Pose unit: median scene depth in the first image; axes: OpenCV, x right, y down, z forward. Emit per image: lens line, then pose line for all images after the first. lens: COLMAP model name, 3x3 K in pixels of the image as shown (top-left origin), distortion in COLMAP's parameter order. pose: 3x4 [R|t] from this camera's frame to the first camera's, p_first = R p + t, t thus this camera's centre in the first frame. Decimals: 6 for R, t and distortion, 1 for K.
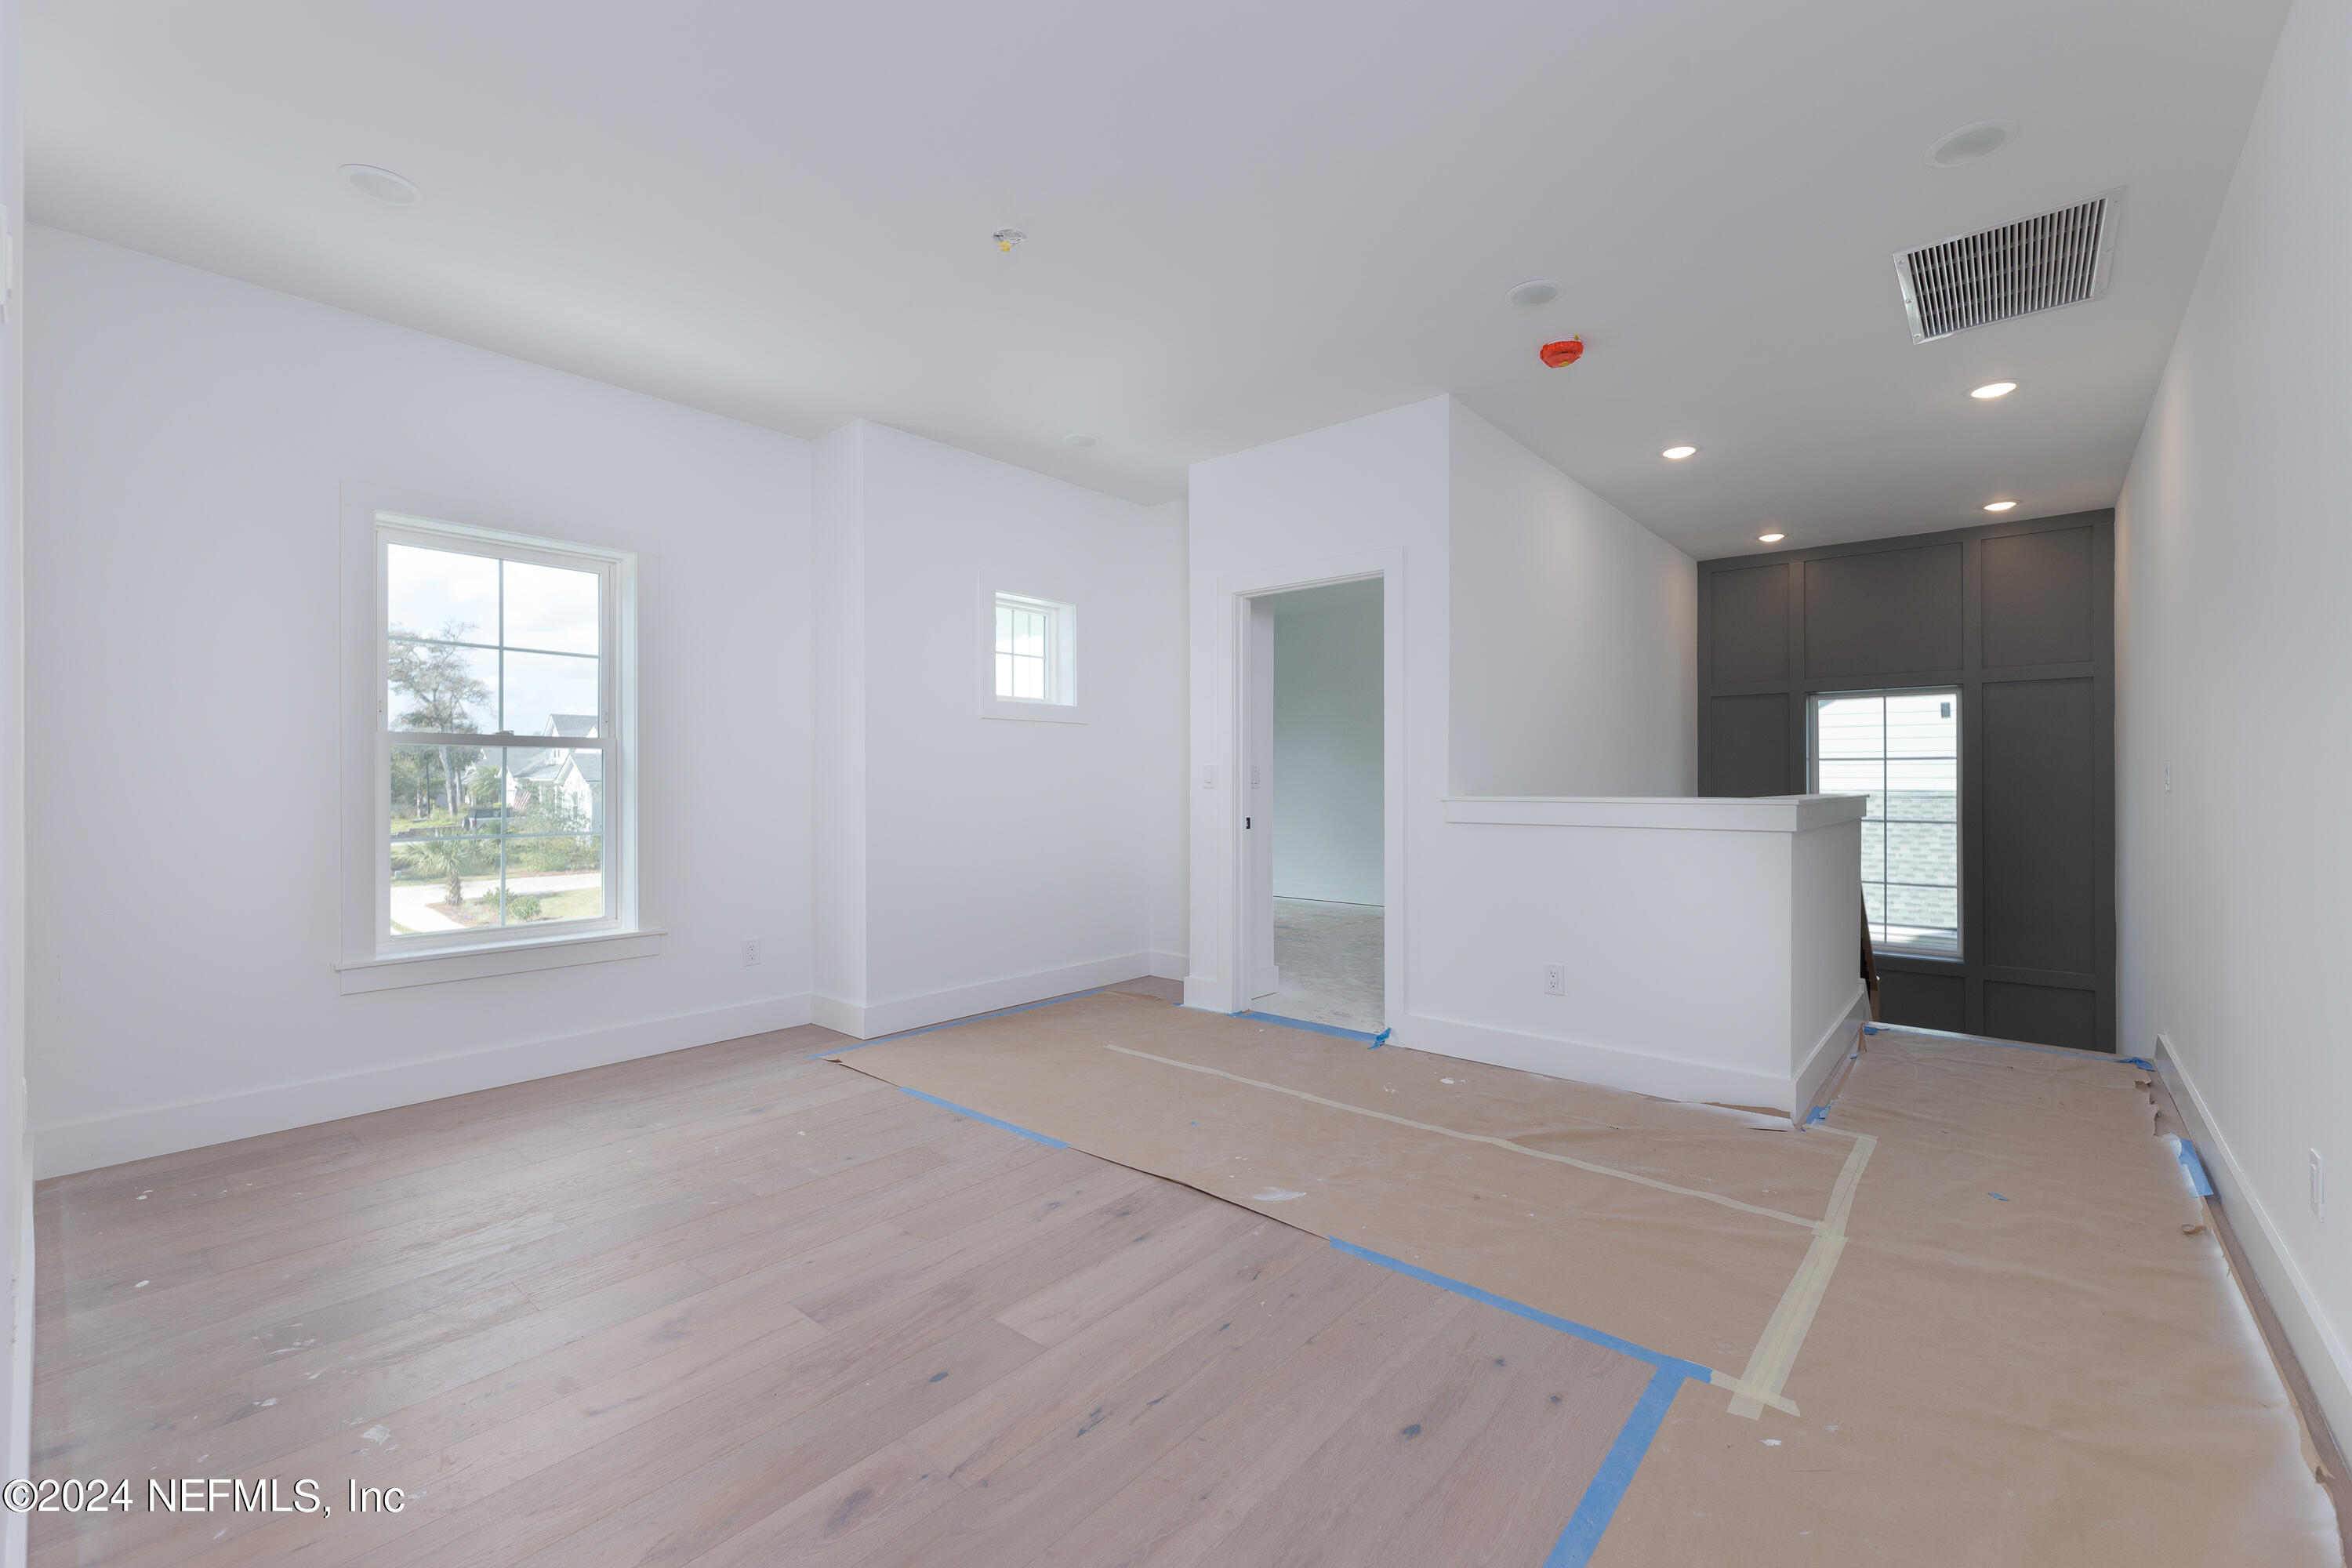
lens RADIAL K [[961.3, 0, 1183.2], [0, 961.3, 792.6], [0, 0, 1]] dist [0.000154, 0.000362]
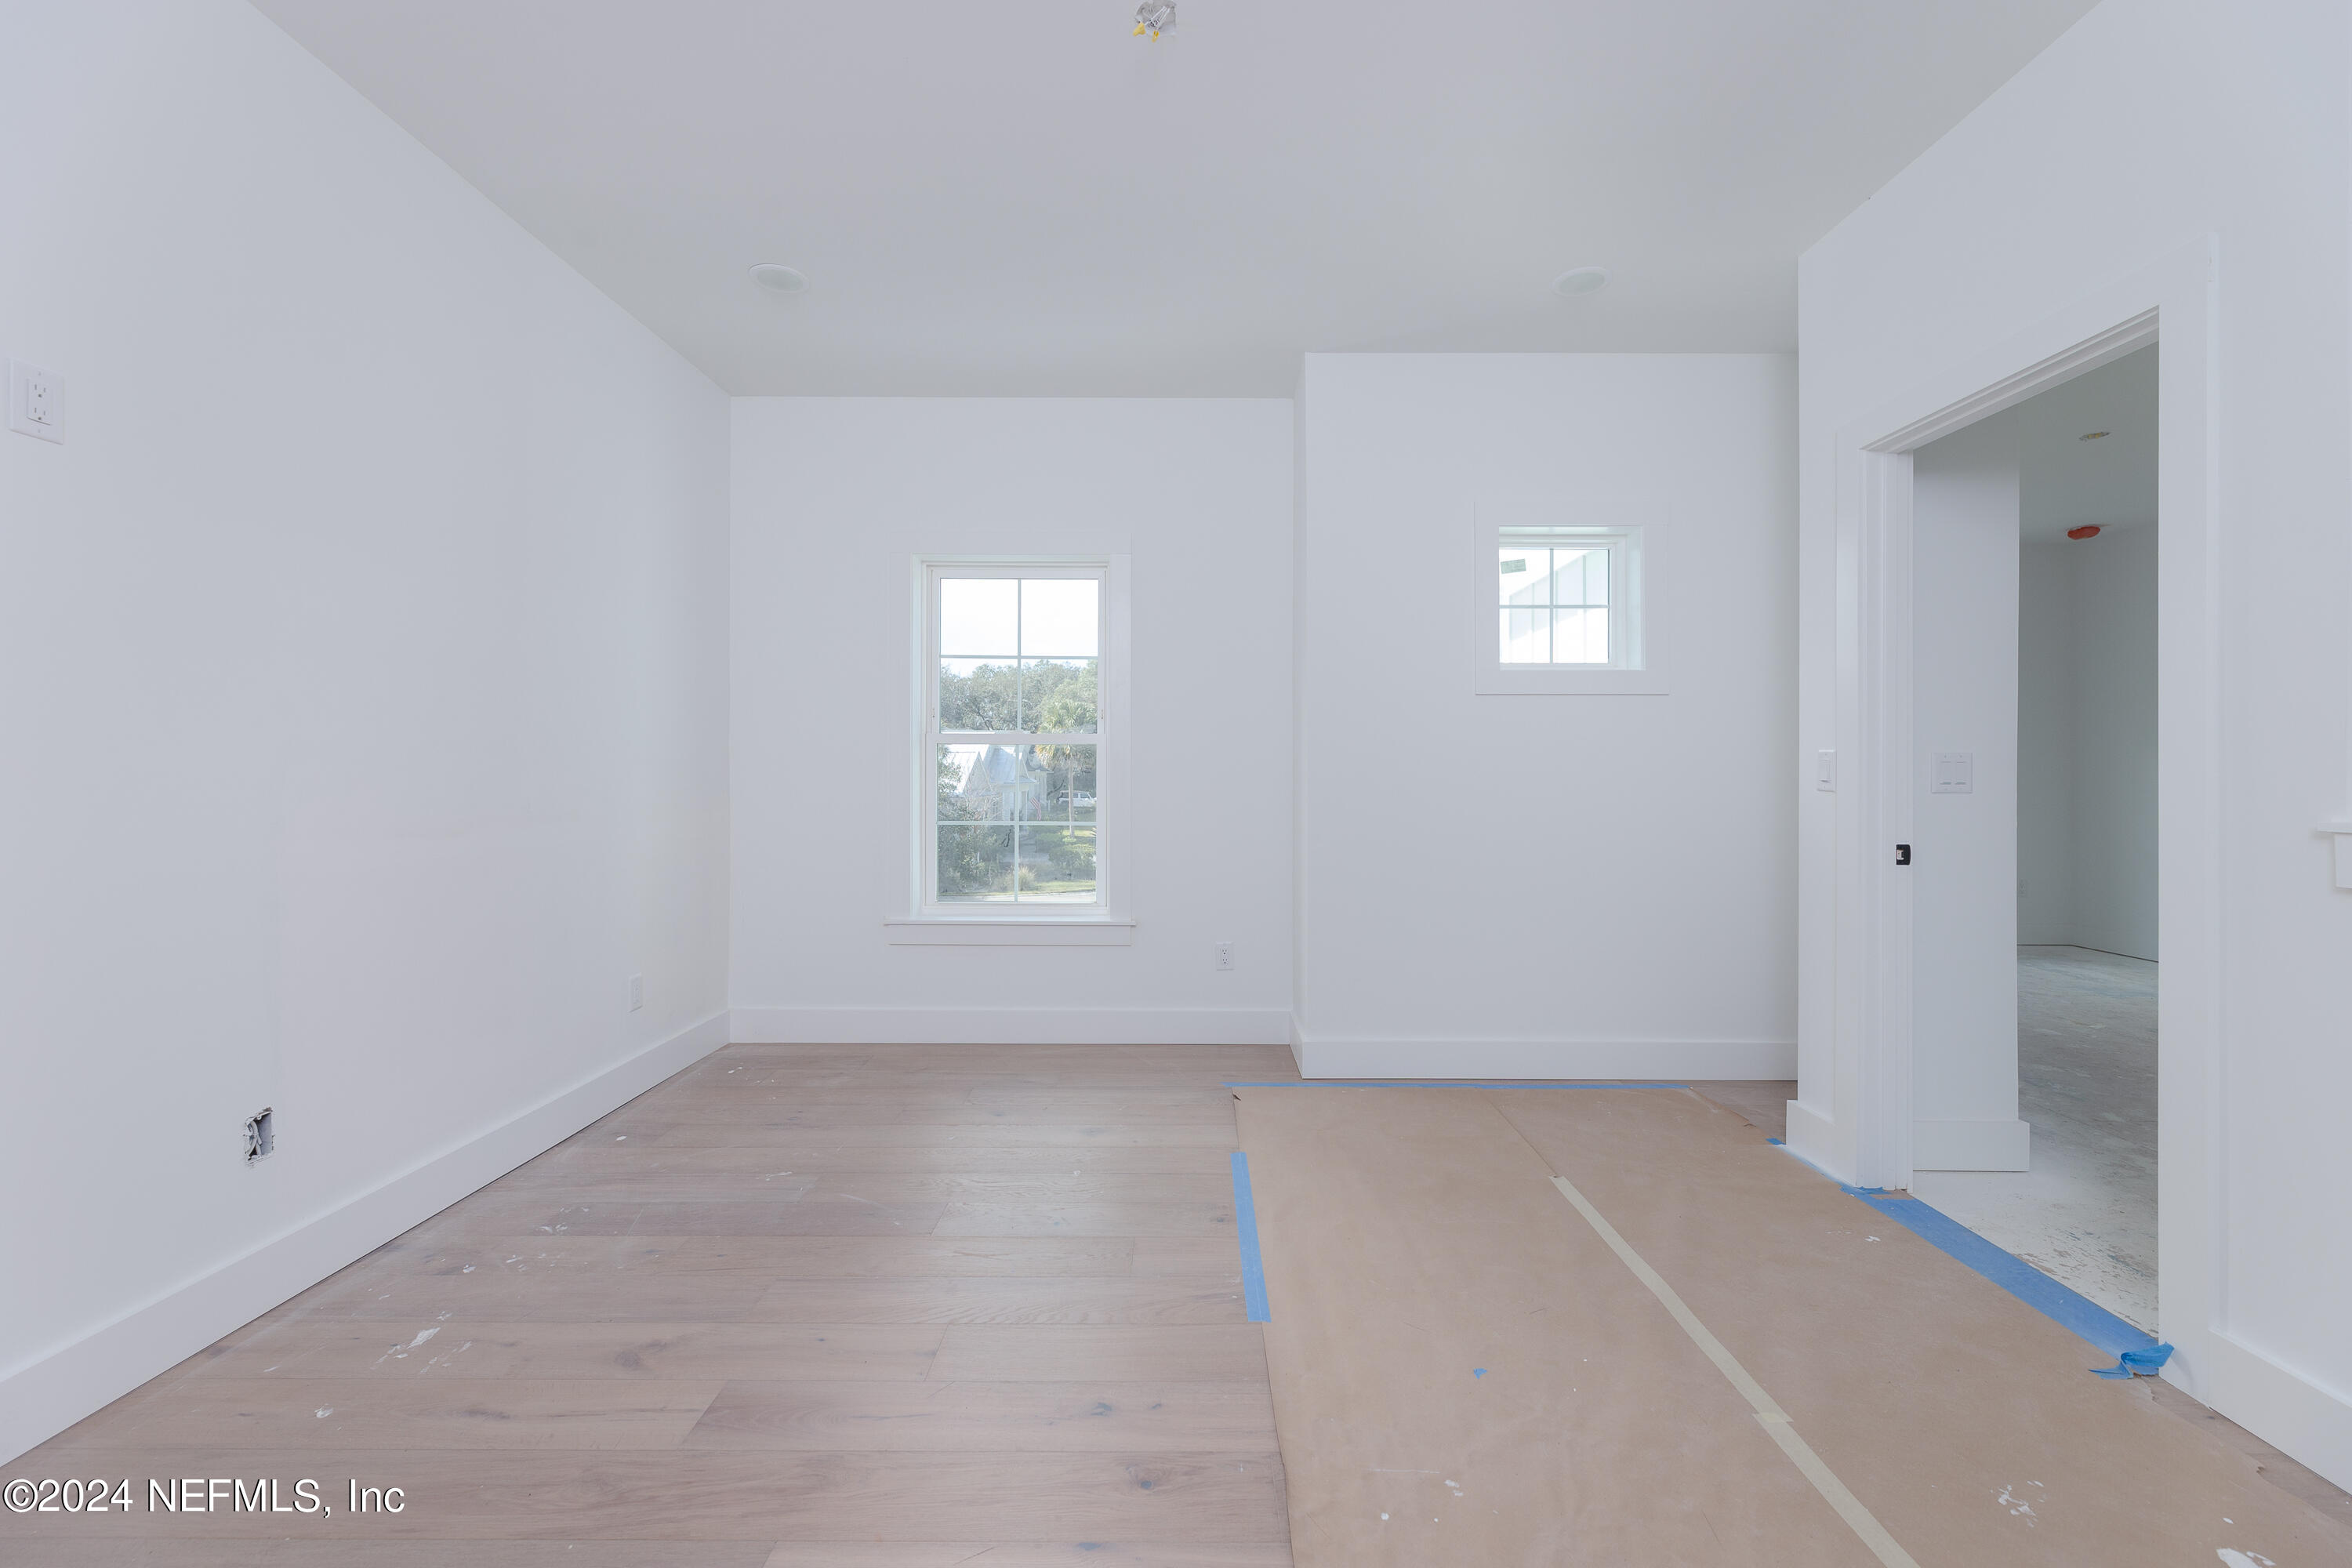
lens RADIAL K [[961.3, 0, 1178.7], [0, 961.3, 776.4], [0, 0, 1]] dist [0.000154, 0.000362]
pose [[0.650245, 0.005589, -0.759704, 0.258898], [-0.012738, 0.999913, -0.003547, -0.007458], [0.759618, 0.011983, 0.650259, 0.378386]]
